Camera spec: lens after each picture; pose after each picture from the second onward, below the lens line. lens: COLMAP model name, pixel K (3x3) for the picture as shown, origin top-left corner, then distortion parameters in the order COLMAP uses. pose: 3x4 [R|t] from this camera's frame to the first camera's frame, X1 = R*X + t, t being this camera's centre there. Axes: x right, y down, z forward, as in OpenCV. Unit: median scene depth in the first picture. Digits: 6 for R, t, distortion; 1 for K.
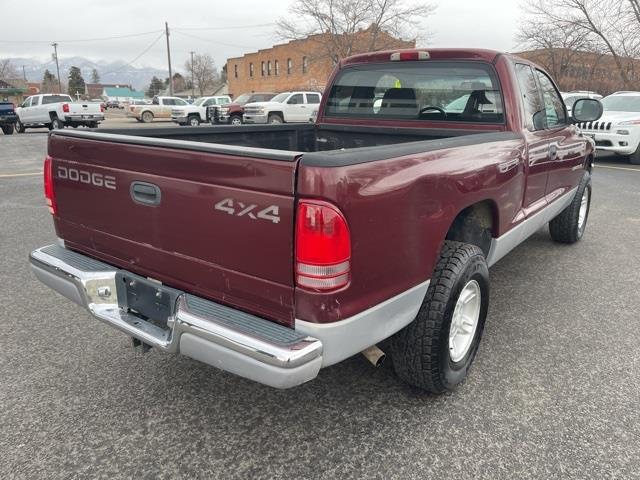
lens RADIAL K [[483.8, 0, 317.2], [0, 483.8, 243.0], [0, 0, 1]] dist [0.072963, -0.099823]
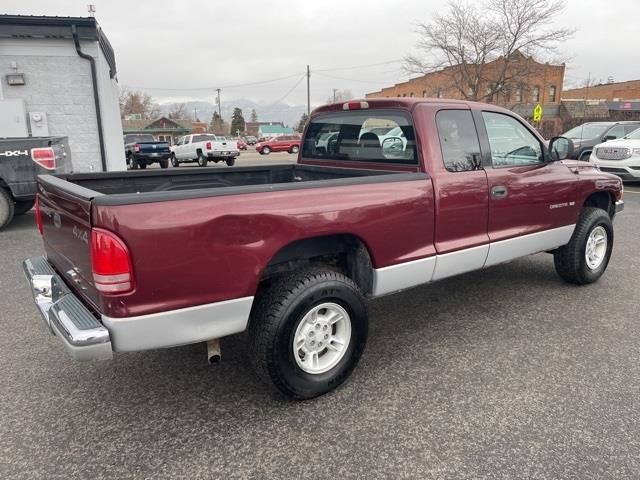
lens RADIAL K [[481.4, 0, 313.3], [0, 481.4, 244.3], [0, 0, 1]] dist [0.074508, -0.098260]
pose [[0.956920, 0.039528, -0.287649, 0.060620], [-0.055896, 0.997238, -0.048913, -0.000414], [0.284921, 0.062884, 0.956486, -0.010984]]
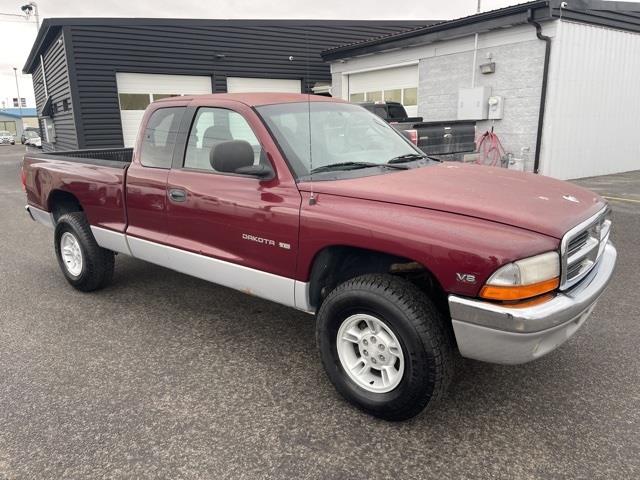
lens RADIAL K [[482.4, 0, 320.0], [0, 482.4, 240.0], [0, 0, 1]] dist [0.066022, -0.083732]
pose [[-0.052380, 0.229134, -0.971985, 0.208812], [-0.265239, 0.935169, 0.234749, -0.059251], [0.962759, 0.270104, 0.011791, 0.190741]]
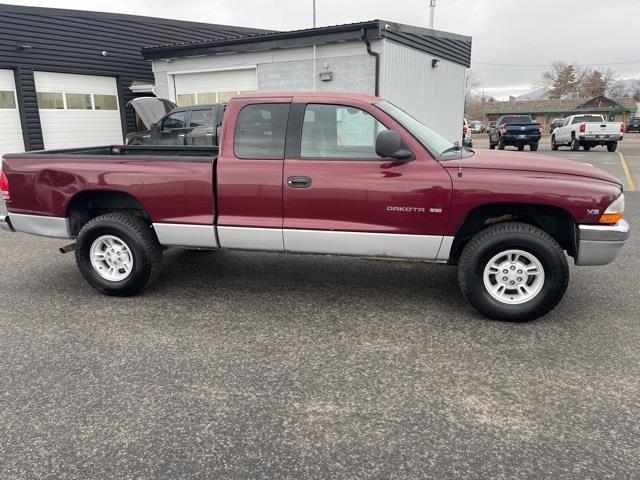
lens RADIAL K [[482.4, 0, 320.0], [0, 482.4, 240.0], [0, 0, 1]] dist [0.066022, -0.083732]
pose [[0.409347, 0.203804, -0.889325, 0.219057], [-0.238390, 0.964763, 0.111363, -0.028445], [0.880685, 0.166420, 0.443508, 0.088428]]
